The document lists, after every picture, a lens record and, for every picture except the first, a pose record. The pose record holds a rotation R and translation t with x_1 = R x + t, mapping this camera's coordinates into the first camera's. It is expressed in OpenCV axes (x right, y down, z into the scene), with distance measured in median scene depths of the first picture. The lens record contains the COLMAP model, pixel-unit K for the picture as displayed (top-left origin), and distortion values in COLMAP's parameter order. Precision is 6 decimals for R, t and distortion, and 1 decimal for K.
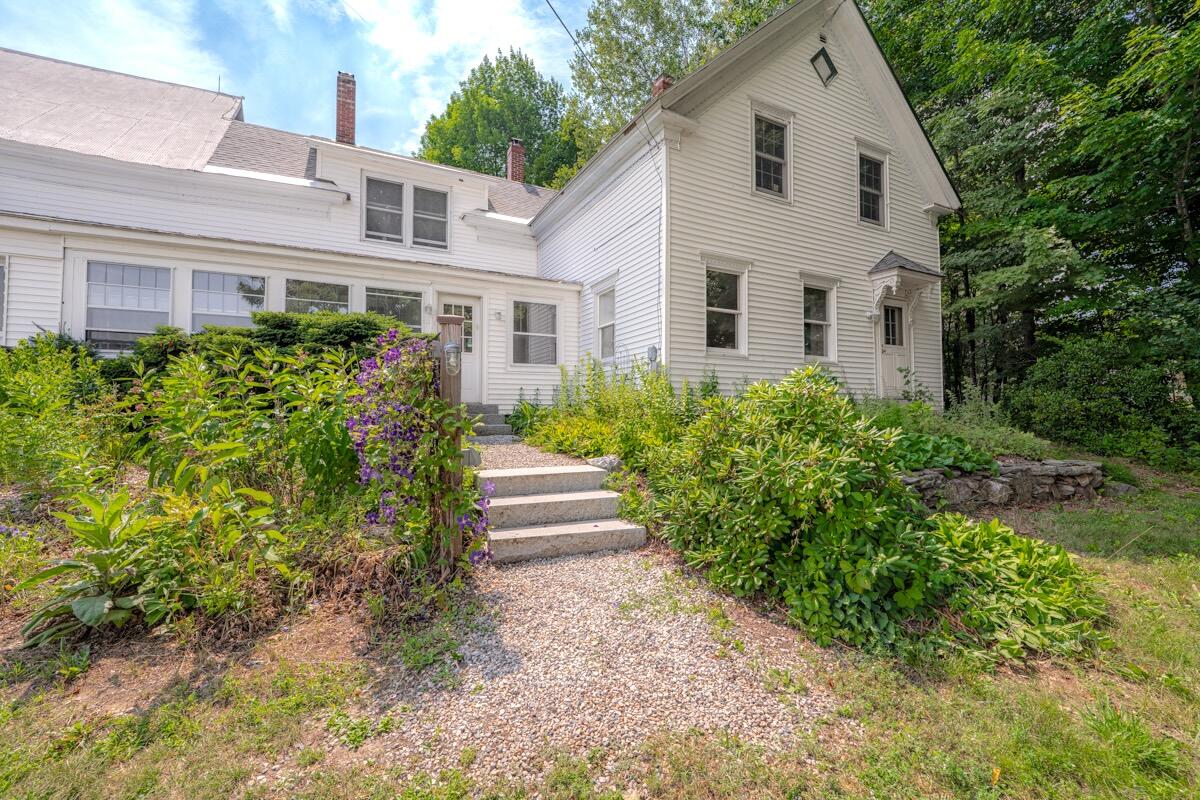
lens RADIAL K [[495.8, 0, 600.0], [0, 495.8, 400.0], [0, 0, 1]] dist [-0.006357, -0.000614]
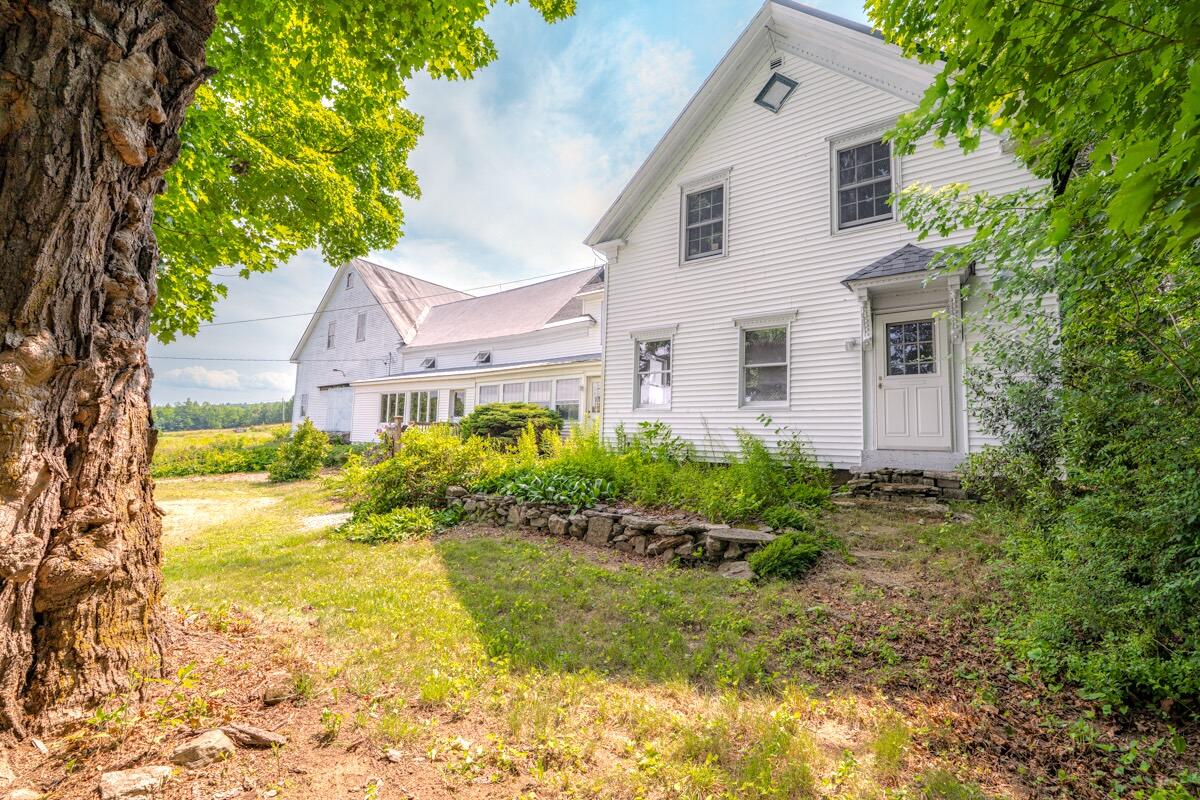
lens RADIAL K [[495.8, 0, 600.0], [0, 495.8, 400.0], [0, 0, 1]] dist [-0.006357, -0.000614]
pose [[0.450799, -0.063646, -0.890354, 1.068349], [-0.001920, 0.997383, -0.072270, -0.020215], [0.892624, 0.034289, 0.449497, 0.287648]]
